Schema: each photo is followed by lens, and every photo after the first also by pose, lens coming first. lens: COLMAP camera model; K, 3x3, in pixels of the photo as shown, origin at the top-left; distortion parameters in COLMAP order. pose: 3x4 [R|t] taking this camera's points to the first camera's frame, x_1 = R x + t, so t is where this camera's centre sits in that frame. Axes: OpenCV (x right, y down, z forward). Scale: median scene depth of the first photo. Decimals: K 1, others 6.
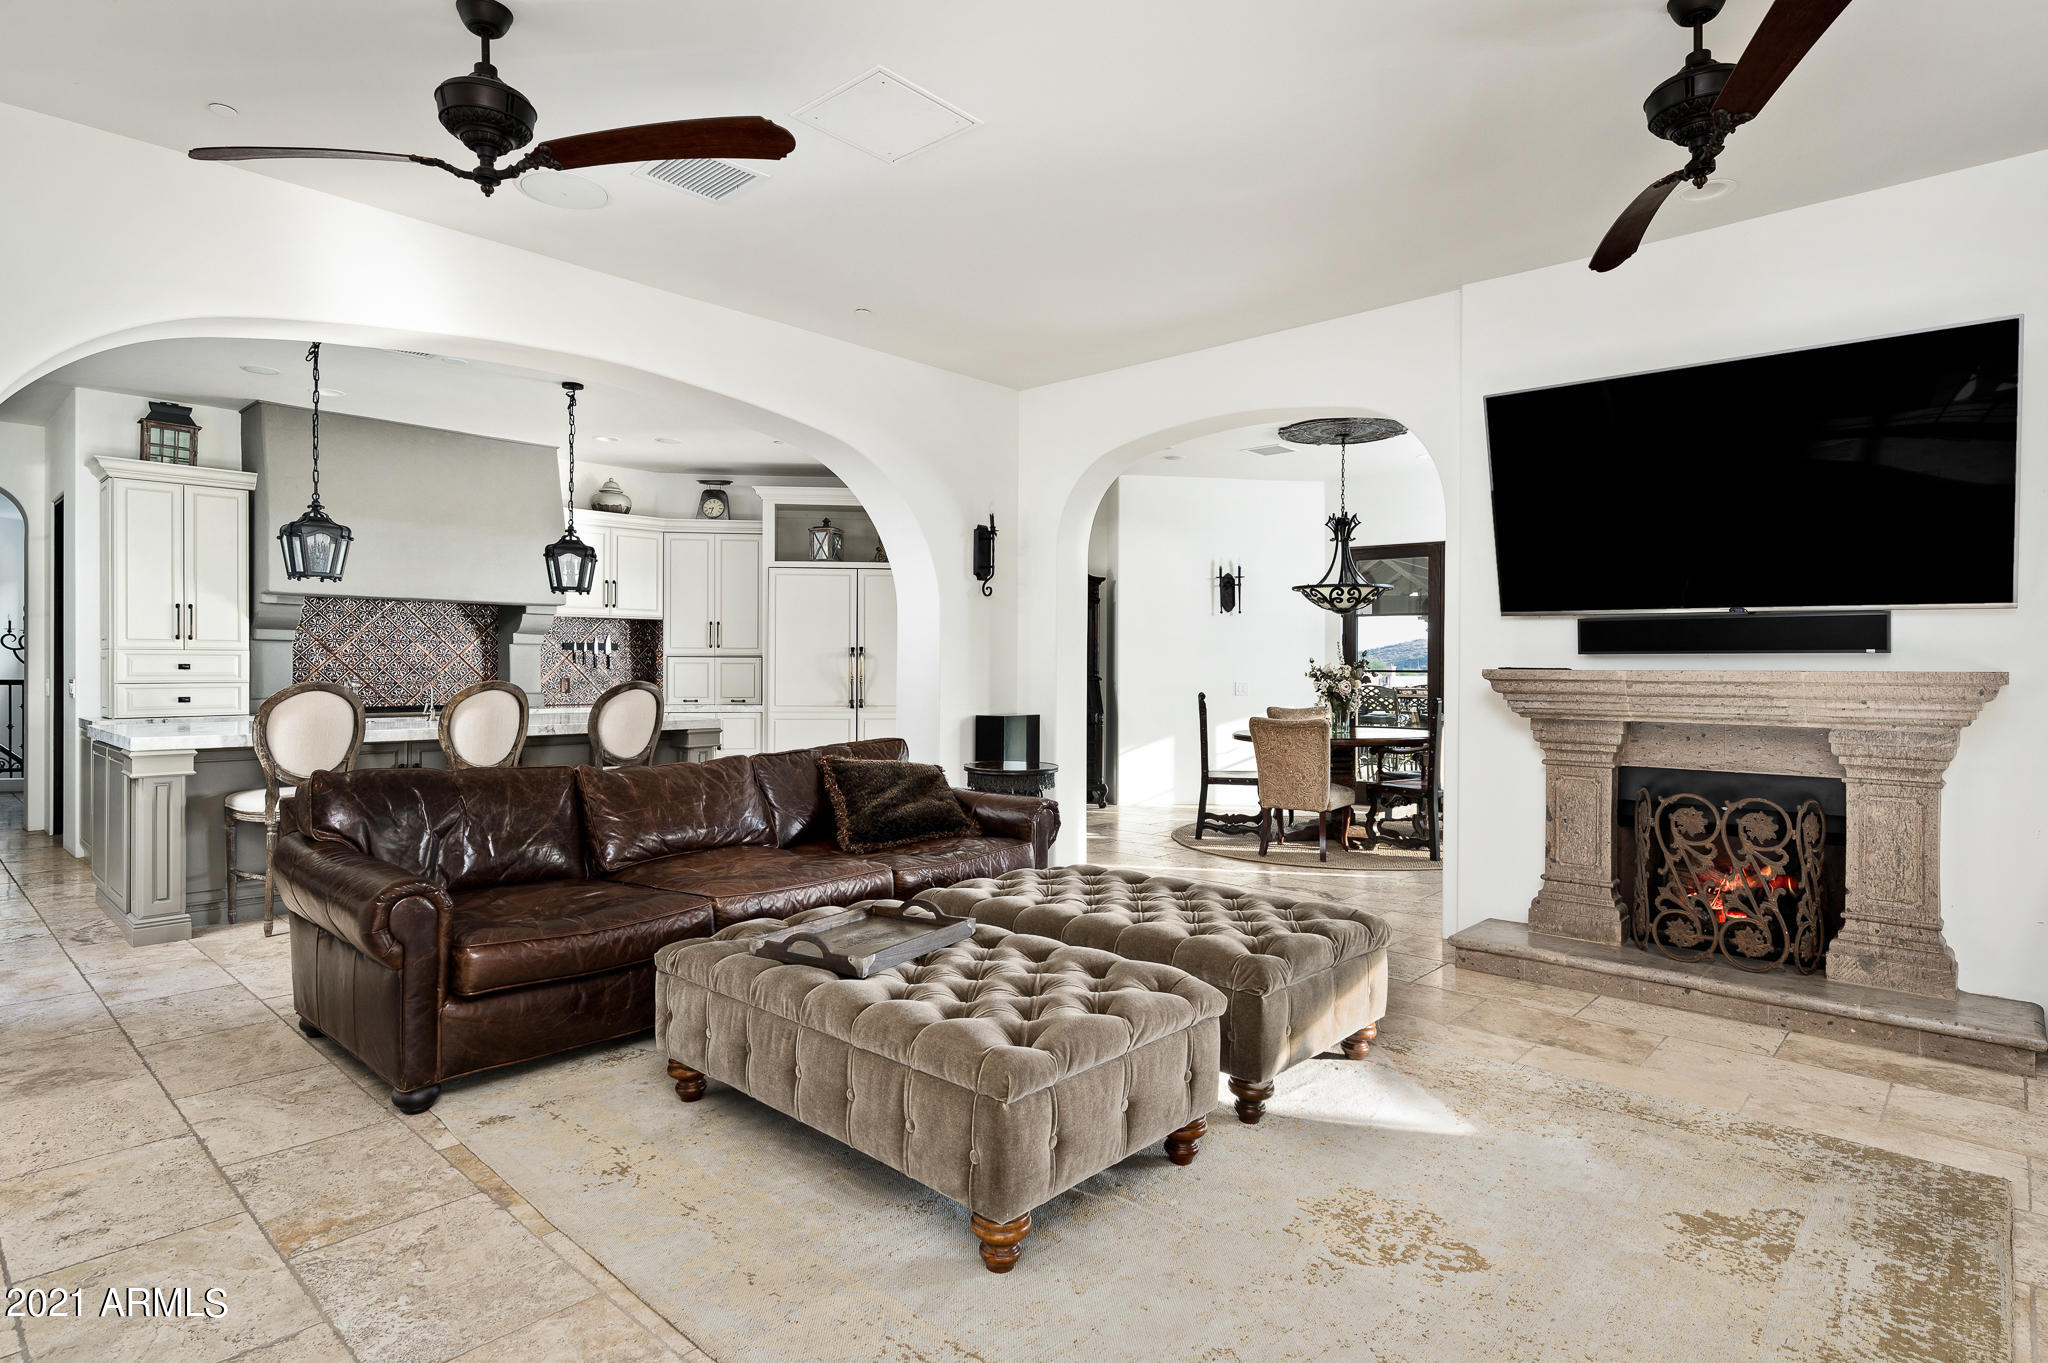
lens RADIAL K [[1079.0, 0, 1024.0], [0, 1079.0, 675.2], [0, 0, 1]] dist [0.001729, -0.000785]
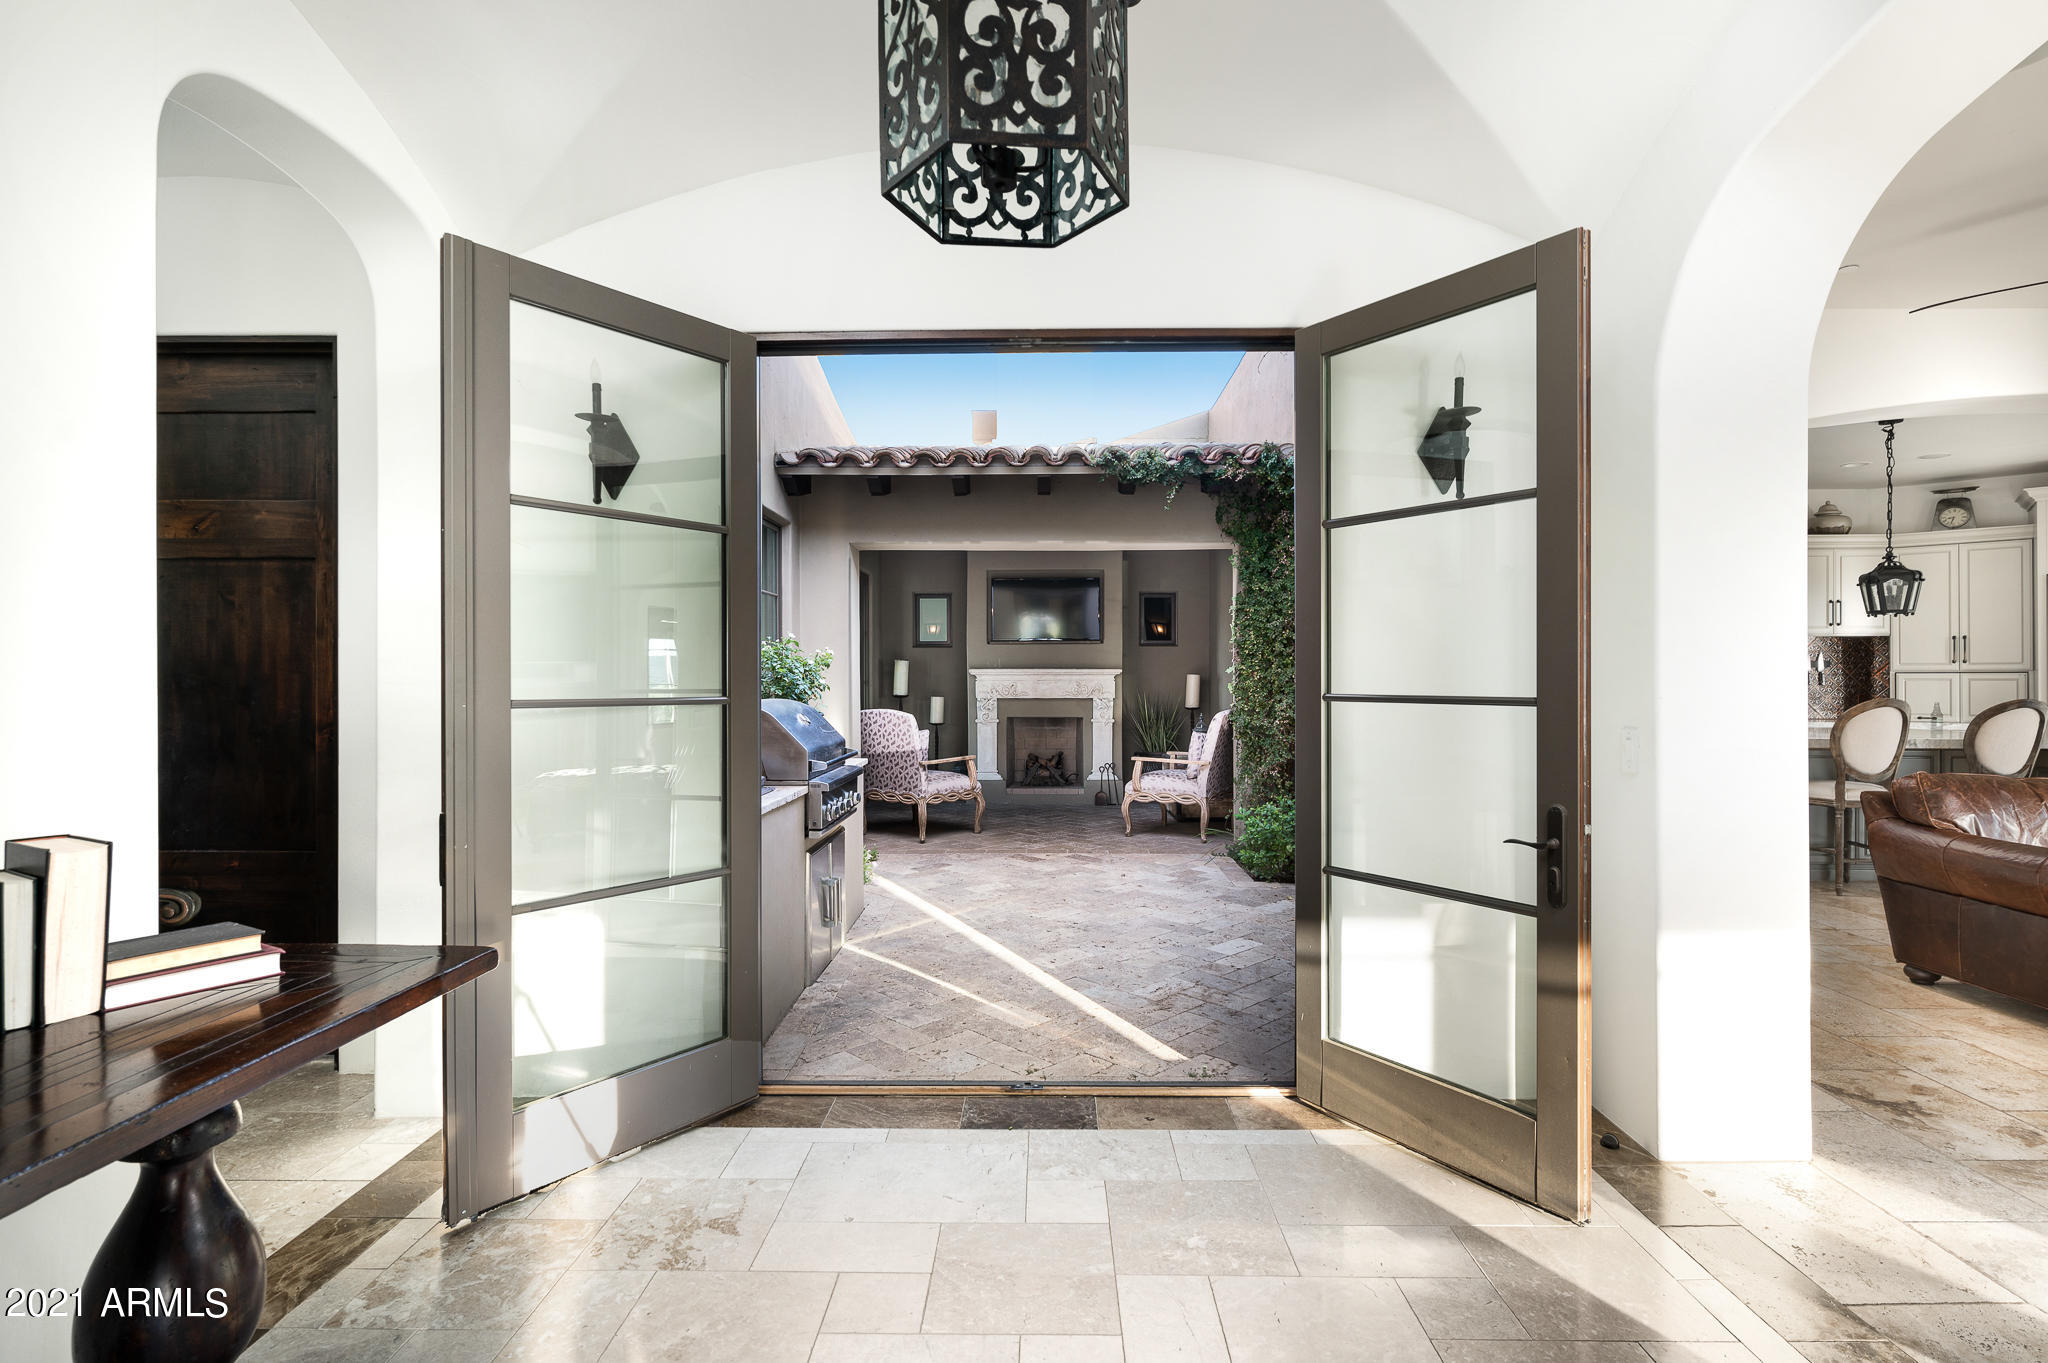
lens RADIAL K [[987.7, 0, 1024.0], [0, 987.7, 681.5], [0, 0, 1]] dist [0.000368, 0.000206]
pose [[0.666853, -0.005320, -0.745170, -0.250604], [0.000171, 0.999976, -0.006985, -0.003867], [0.745189, 0.004531, 0.666838, -0.273779]]
